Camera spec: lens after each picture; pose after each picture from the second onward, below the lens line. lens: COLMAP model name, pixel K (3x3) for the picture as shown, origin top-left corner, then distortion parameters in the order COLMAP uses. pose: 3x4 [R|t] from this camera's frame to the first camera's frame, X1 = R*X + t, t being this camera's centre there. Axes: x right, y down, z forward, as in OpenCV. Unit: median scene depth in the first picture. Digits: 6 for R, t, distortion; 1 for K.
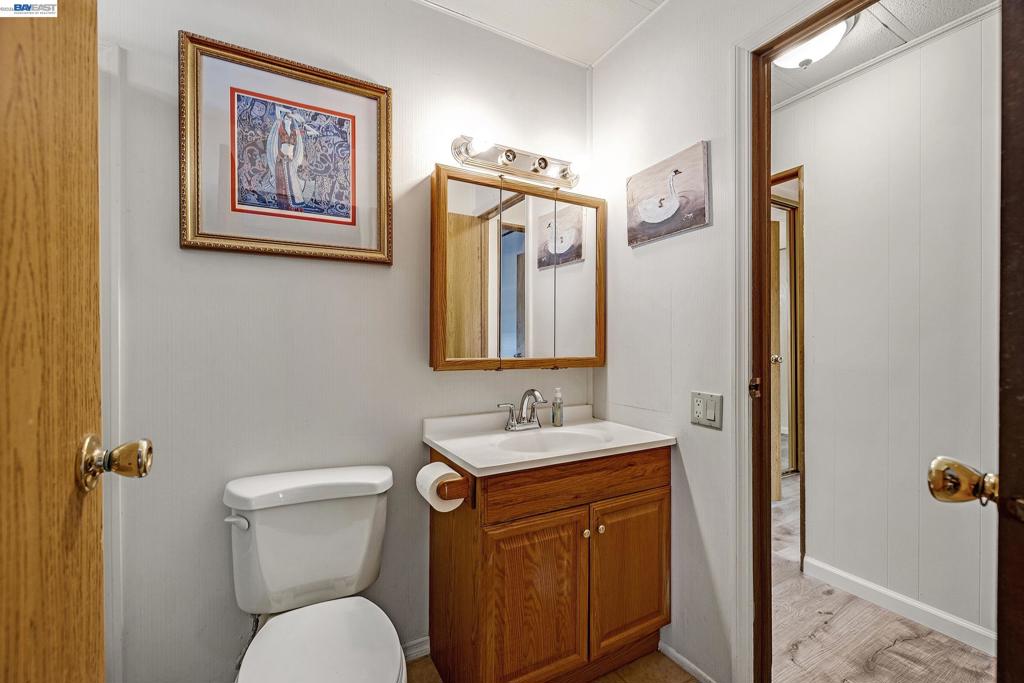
lens RADIAL K [[425.9, 0, 513.4], [0, 425.9, 341.4], [0, 0, 1]] dist [-0.002102, -0.000222]
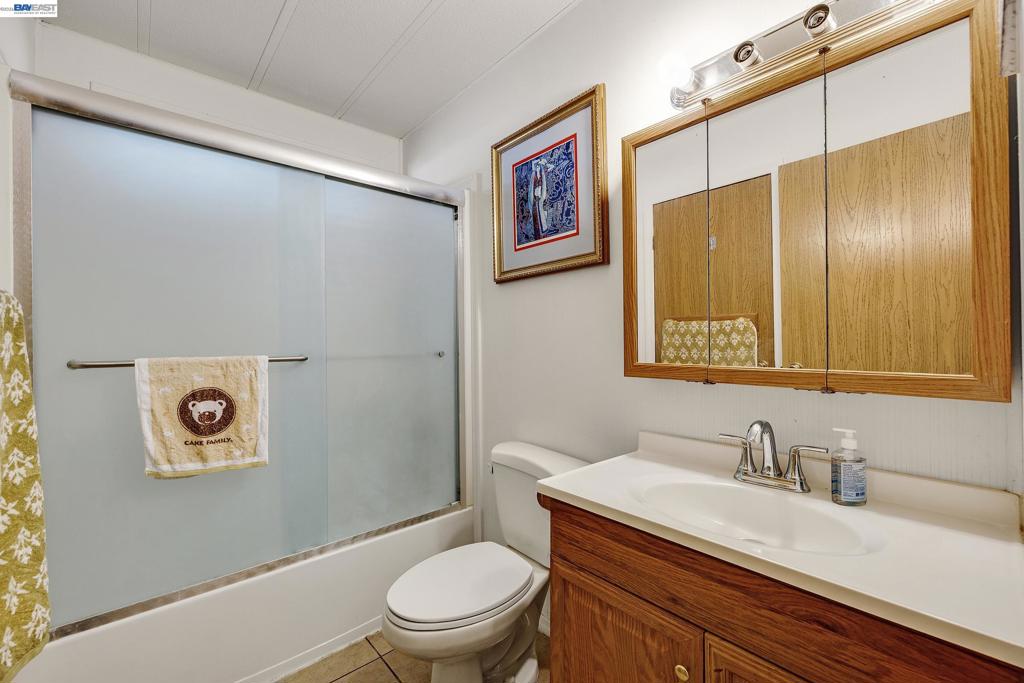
lens RADIAL K [[425.9, 0, 513.2], [0, 425.9, 341.2], [0, 0, 1]] dist [-0.002102, -0.000222]
pose [[0.214846, -0.005996, -0.976630, 0.681527], [0.011831, 0.999924, -0.003536, -0.001802], [0.976576, -0.010795, 0.214900, 0.645135]]
